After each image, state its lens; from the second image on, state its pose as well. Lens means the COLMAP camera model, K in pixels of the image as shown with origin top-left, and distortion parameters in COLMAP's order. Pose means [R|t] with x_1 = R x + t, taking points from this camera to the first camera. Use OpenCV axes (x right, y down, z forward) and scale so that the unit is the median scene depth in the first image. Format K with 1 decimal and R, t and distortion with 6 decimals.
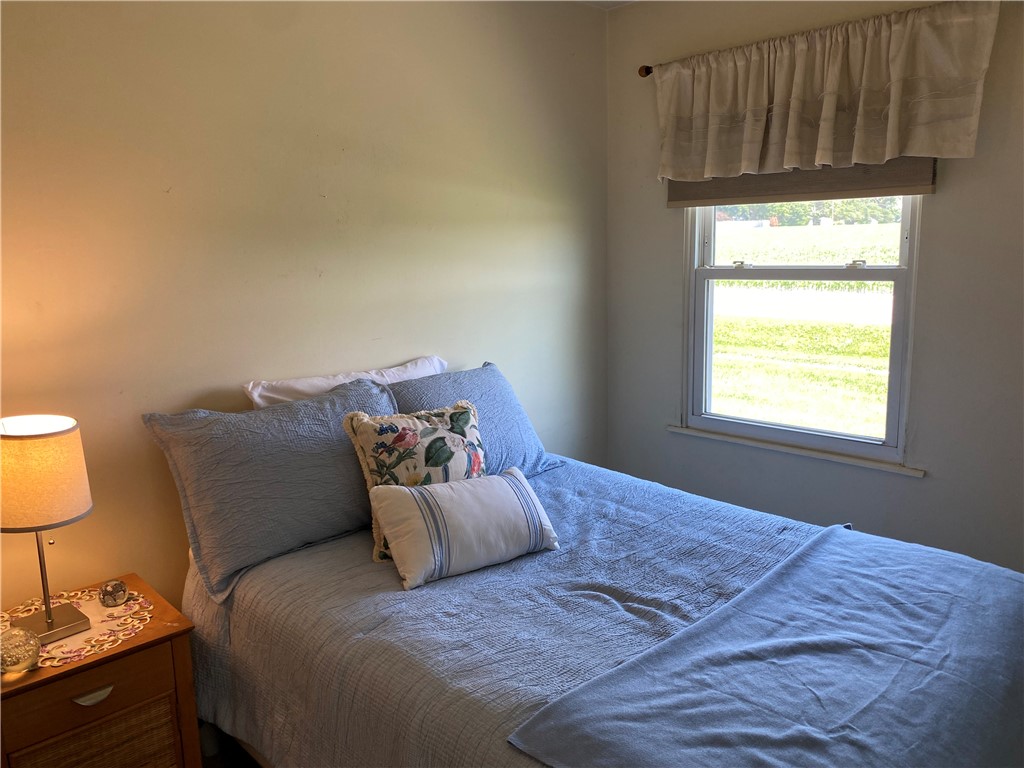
lens RADIAL K [[792.6, 0, 526.3], [0, 792.6, 384.6], [0, 0, 1]] dist [0.027416, -0.028118]
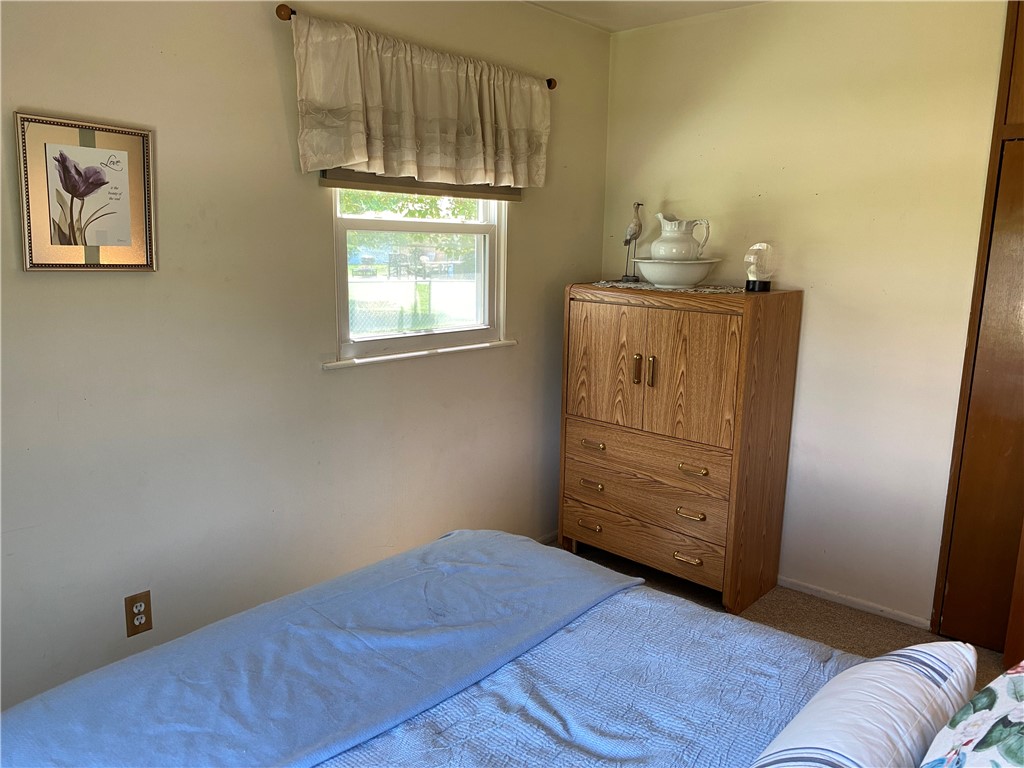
lens RADIAL K [[792.6, 0, 526.3], [0, 792.6, 384.6], [0, 0, 1]] dist [0.027416, -0.028118]
pose [[-0.996689, 0.017635, -0.079370, 0.222234], [-0.011292, 0.936713, 0.349916, -0.305390], [0.080517, 0.349654, -0.933413, 1.629324]]
